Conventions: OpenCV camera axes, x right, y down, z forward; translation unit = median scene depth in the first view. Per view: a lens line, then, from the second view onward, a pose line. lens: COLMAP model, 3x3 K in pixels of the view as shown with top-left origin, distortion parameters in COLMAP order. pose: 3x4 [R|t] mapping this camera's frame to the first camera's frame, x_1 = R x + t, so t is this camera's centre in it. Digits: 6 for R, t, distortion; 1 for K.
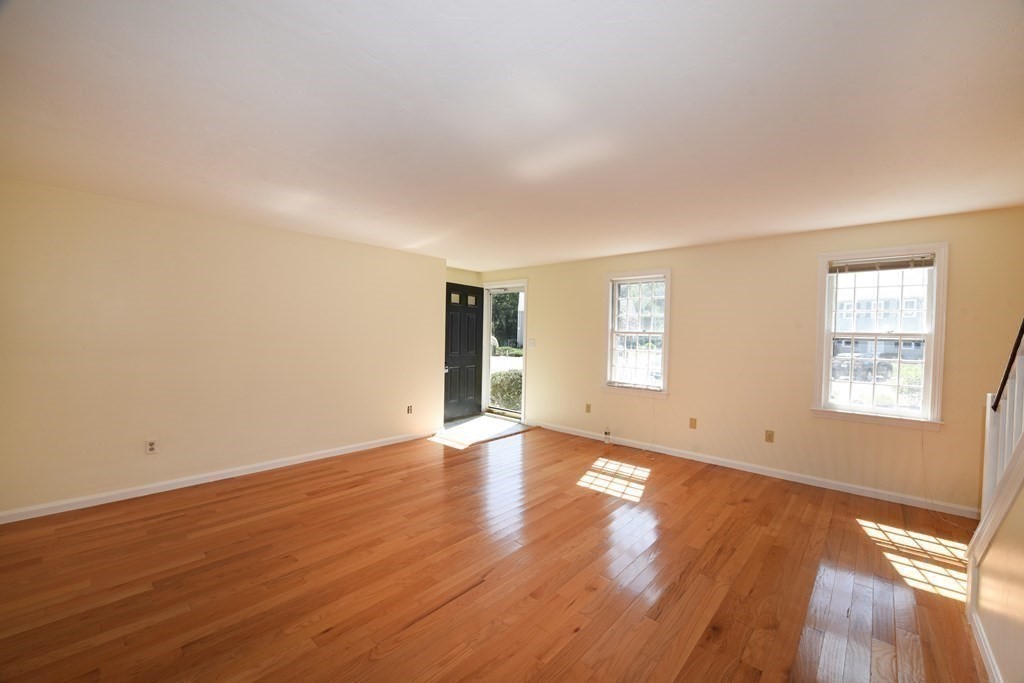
lens RADIAL K [[415.3, 0, 509.5], [0, 415.3, 342.1], [0, 0, 1]] dist [-0.003508, -0.001878]
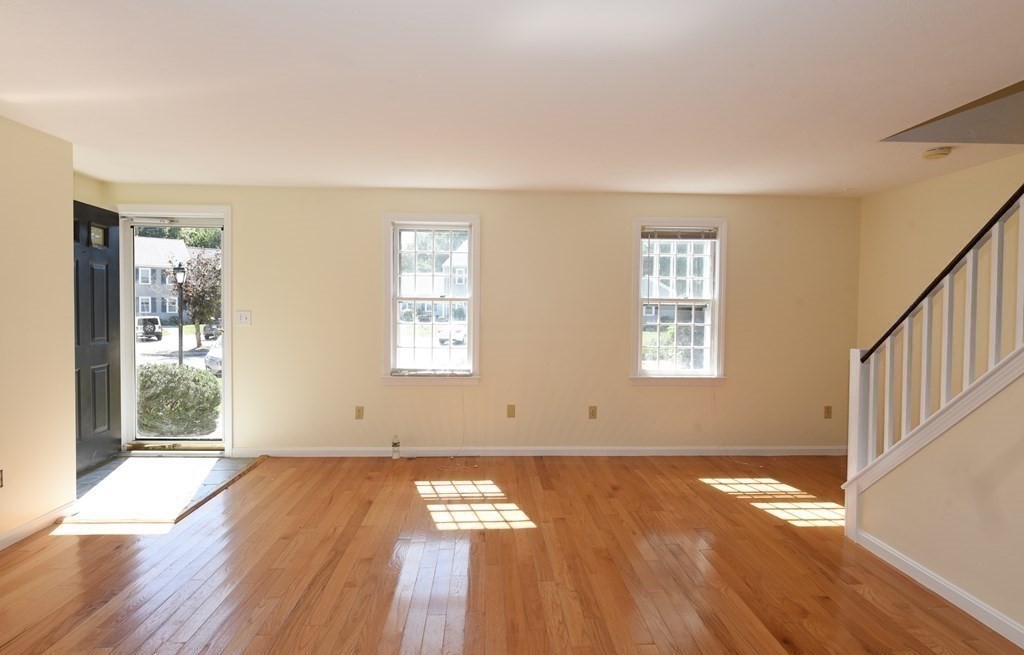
lens RADIAL K [[534.5, 0, 516.2], [0, 534.5, 322.7], [0, 0, 1]] dist [0.006340, -0.000622]
pose [[0.706601, -0.033413, 0.706823, -0.354487], [0.018102, 0.999411, 0.029148, -0.008144], [-0.707380, -0.007801, 0.706790, 0.328052]]
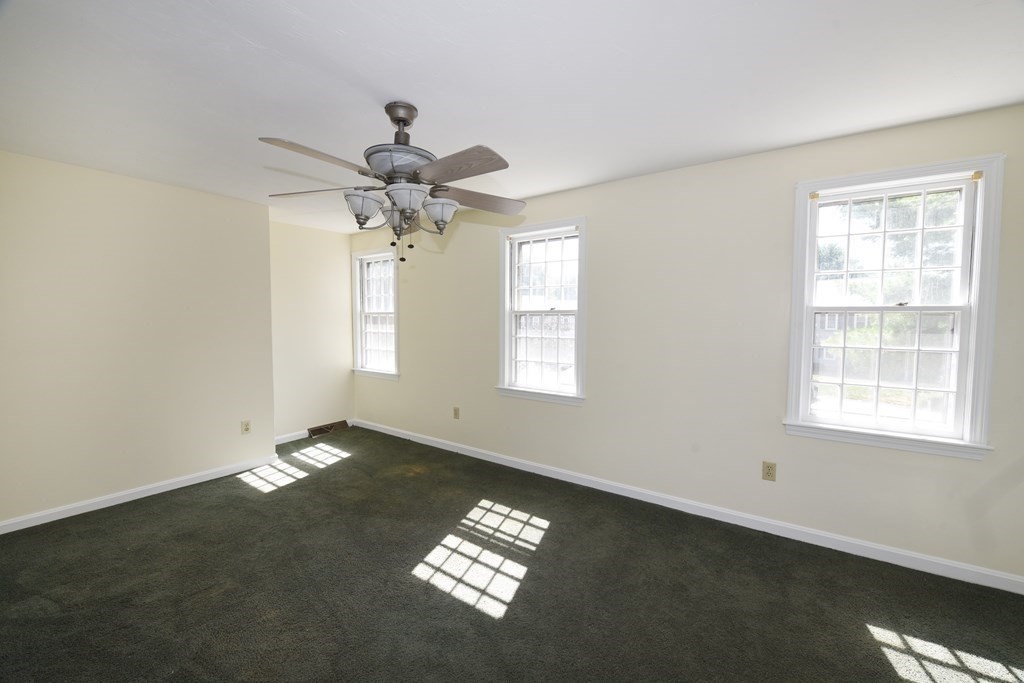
lens RADIAL K [[415.3, 0, 519.7], [0, 415.3, 343.3], [0, 0, 1]] dist [-0.003508, -0.001878]
pose [[0.992205, -0.026794, 0.121703, 0.258056], [0.021294, 0.998702, 0.046270, -0.003832], [-0.122785, -0.043318, 0.991487, 0.434162]]
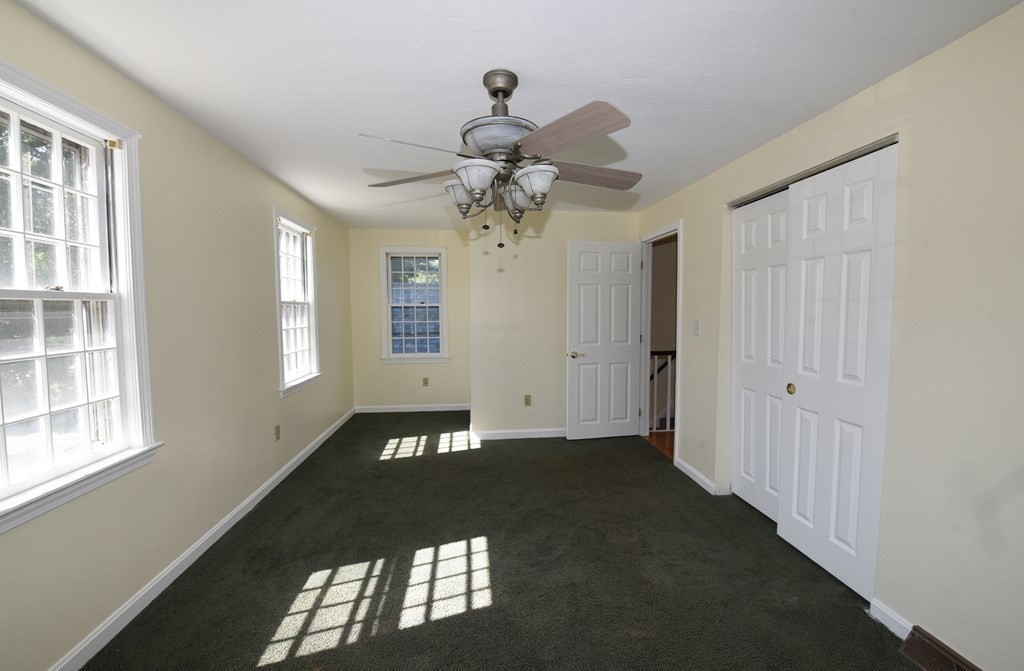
lens RADIAL K [[435.2, 0, 508.2], [0, 435.2, 332.4], [0, 0, 1]] dist [-0.021300, -0.000124]
pose [[-0.740518, -0.064004, 0.668982, -0.189777], [-0.005171, 0.995968, 0.089564, -0.033880], [-0.672017, 0.062865, -0.737863, 1.401982]]
